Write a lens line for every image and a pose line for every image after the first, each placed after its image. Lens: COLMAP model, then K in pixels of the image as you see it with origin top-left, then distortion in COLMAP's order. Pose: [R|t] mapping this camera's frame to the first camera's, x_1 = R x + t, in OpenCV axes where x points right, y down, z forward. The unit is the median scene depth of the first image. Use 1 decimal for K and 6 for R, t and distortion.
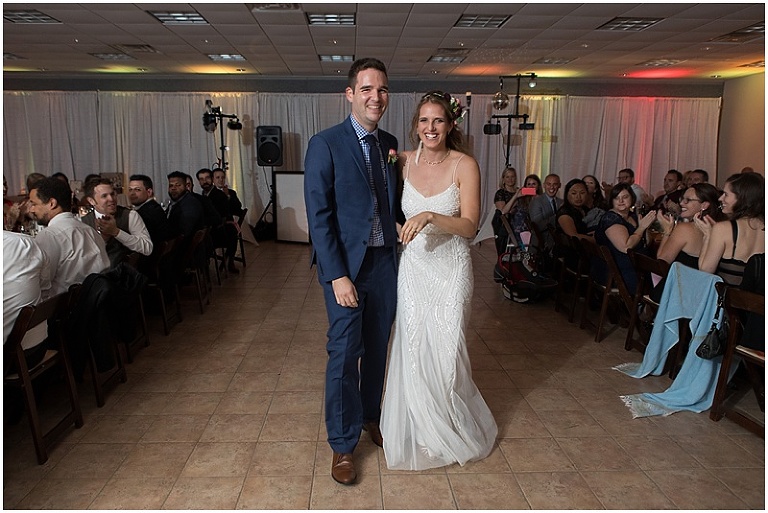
lens RADIAL K [[599.4, 0, 379.8], [0, 599.4, 256.9], [0, 0, 1]] dist [-0.030794, 0.004350]
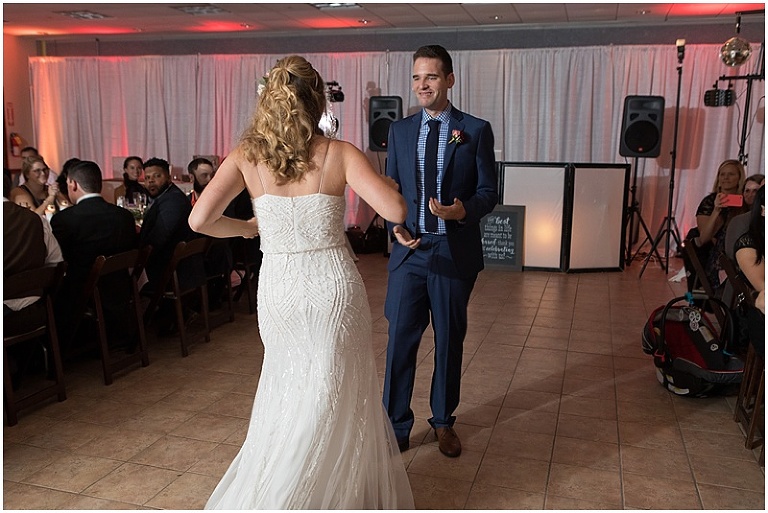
lens RADIAL K [[751.1, 0, 383.6], [0, 751.1, 255.0], [0, 0, 1]] dist [-0.002568, 0.000000]
pose [[0.934666, 0.064143, -0.349693, 0.145323], [-0.067921, 0.997690, 0.001460, -0.027274], [0.348979, 0.022387, 0.936863, 0.146560]]
